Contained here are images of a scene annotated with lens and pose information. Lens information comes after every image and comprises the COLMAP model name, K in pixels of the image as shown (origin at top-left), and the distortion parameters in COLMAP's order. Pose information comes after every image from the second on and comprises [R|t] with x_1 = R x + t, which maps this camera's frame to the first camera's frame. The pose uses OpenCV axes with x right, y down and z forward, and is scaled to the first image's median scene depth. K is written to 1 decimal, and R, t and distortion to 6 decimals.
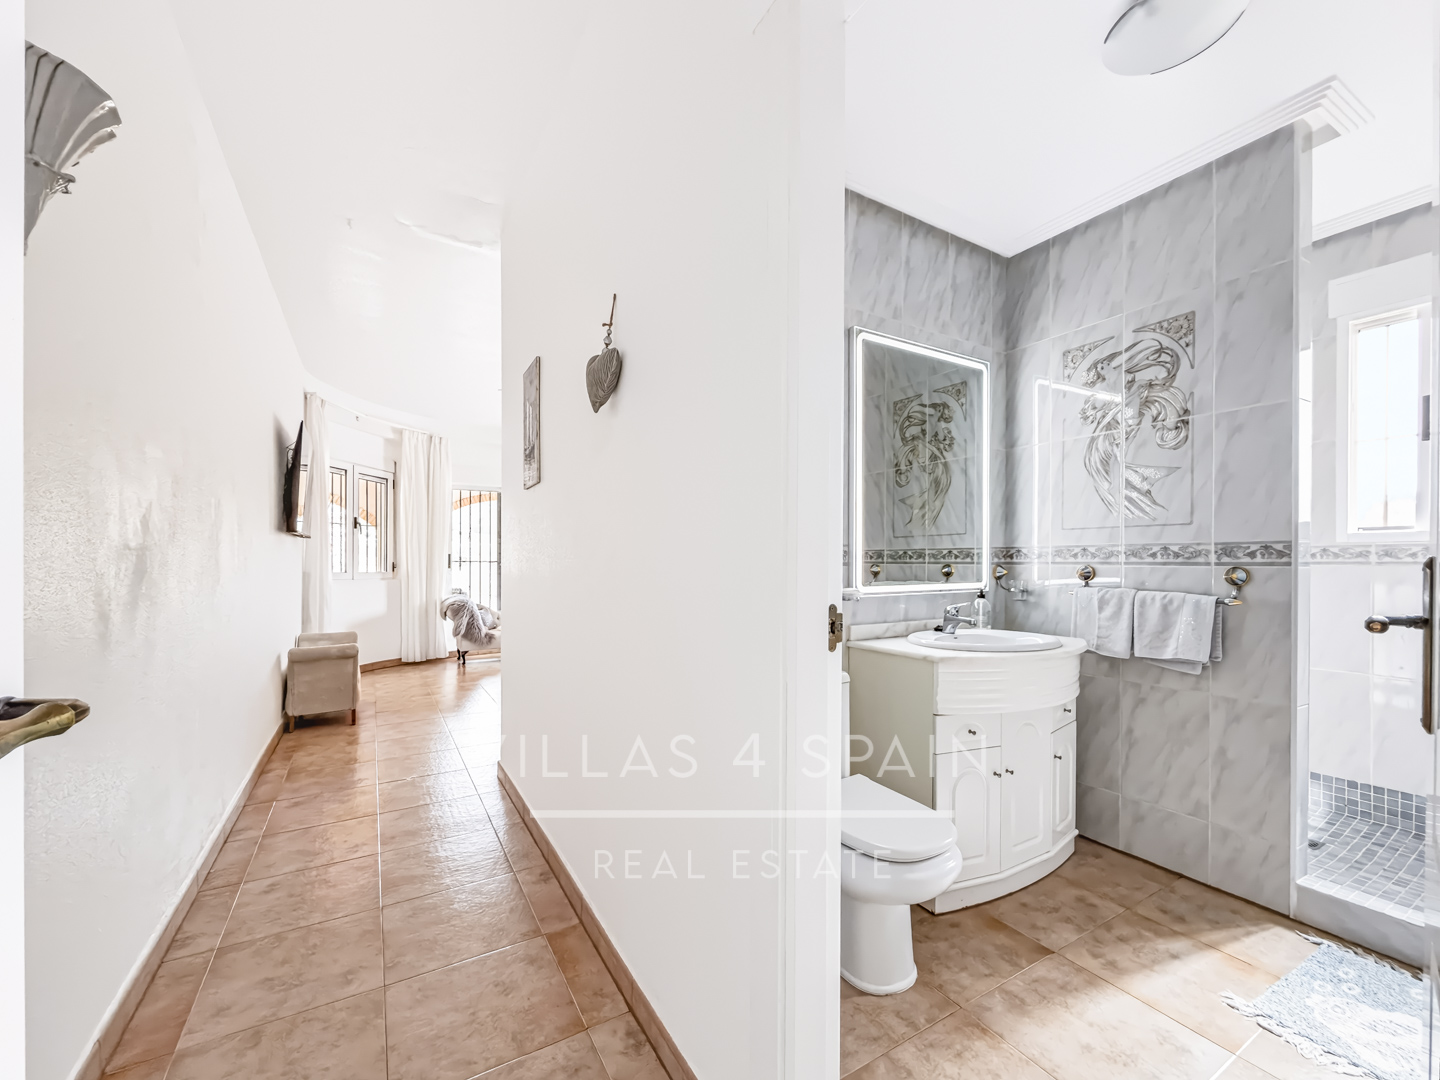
lens RADIAL K [[588.7, 0, 719.2], [0, 588.7, 557.7], [0, 0, 1]] dist [-0.000824, -0.000326]
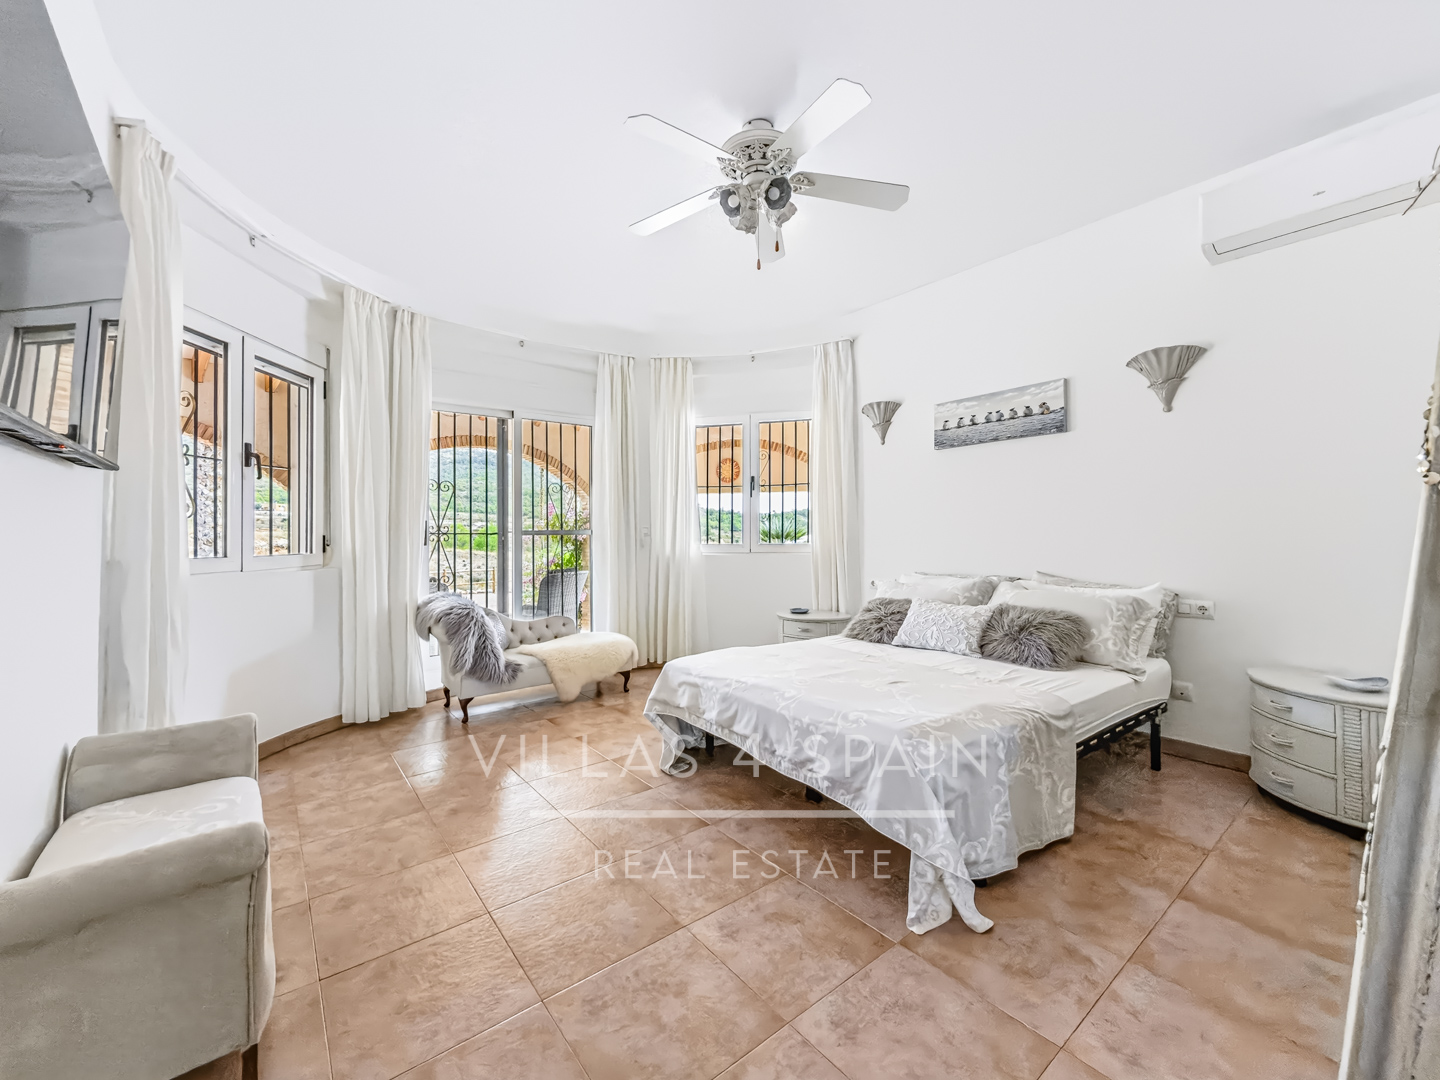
lens RADIAL K [[588.7, 0, 726.9], [0, 588.7, 530.3], [0, 0, 1]] dist [-0.000824, -0.000326]
pose [[0.989964, -0.001405, 0.141314, -0.186146], [0.001218, 0.999998, 0.001410, 0.001842], [-0.141315, -0.001224, 0.989964, 0.291699]]
